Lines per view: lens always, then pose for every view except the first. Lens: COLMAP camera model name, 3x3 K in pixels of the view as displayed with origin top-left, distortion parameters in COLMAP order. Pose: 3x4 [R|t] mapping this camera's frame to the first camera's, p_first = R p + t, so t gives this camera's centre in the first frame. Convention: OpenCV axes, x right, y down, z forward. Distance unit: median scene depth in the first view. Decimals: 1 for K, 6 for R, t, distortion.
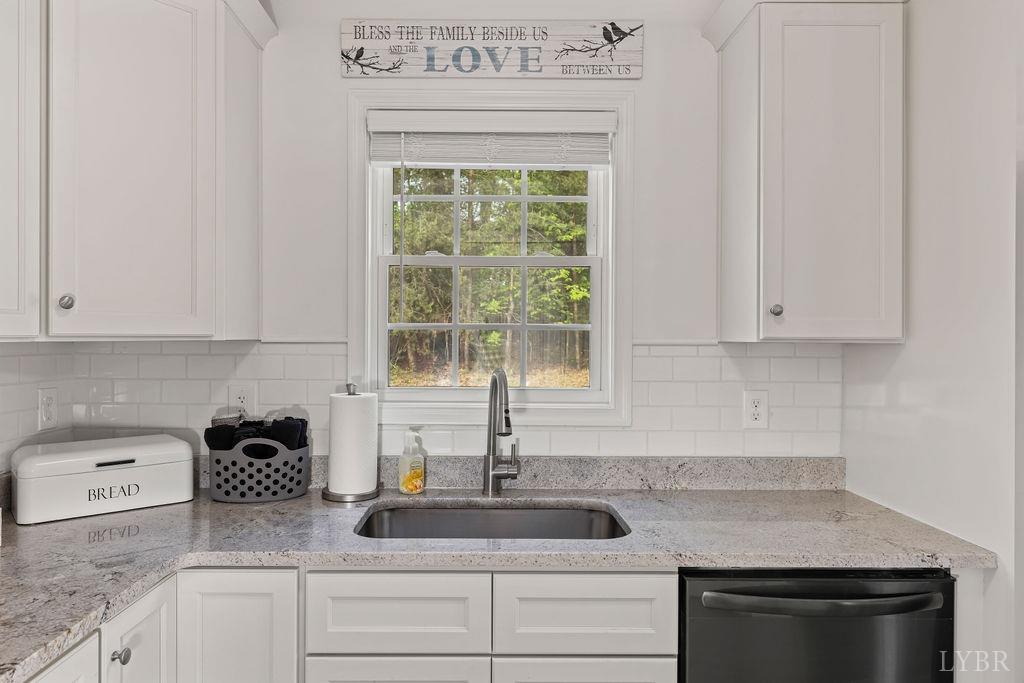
lens RADIAL K [[655.4, 0, 492.2], [0, 655.4, 340.3], [0, 0, 1]] dist [0.000891, 0.000185]
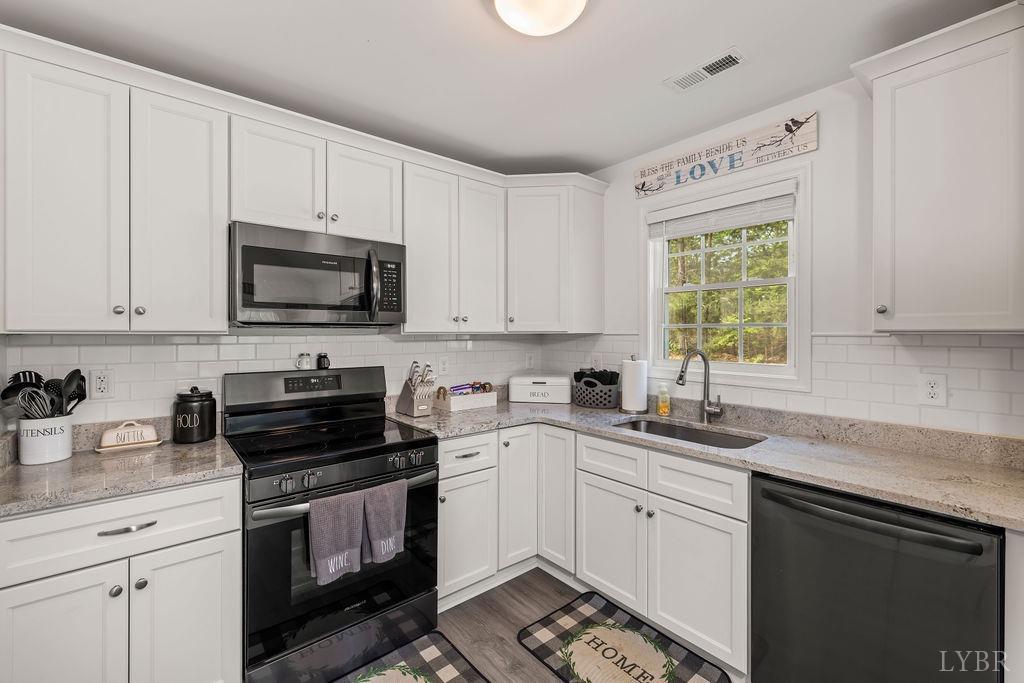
lens RADIAL K [[432.7, 0, 508.2], [0, 432.7, 333.1], [0, 0, 1]] dist [0.004422, 0.000171]
pose [[0.636401, -0.002750, -0.771353, 0.529907], [-0.001735, 0.999986, -0.004996, 0.006326], [0.771356, 0.004518, 0.636388, -0.118445]]
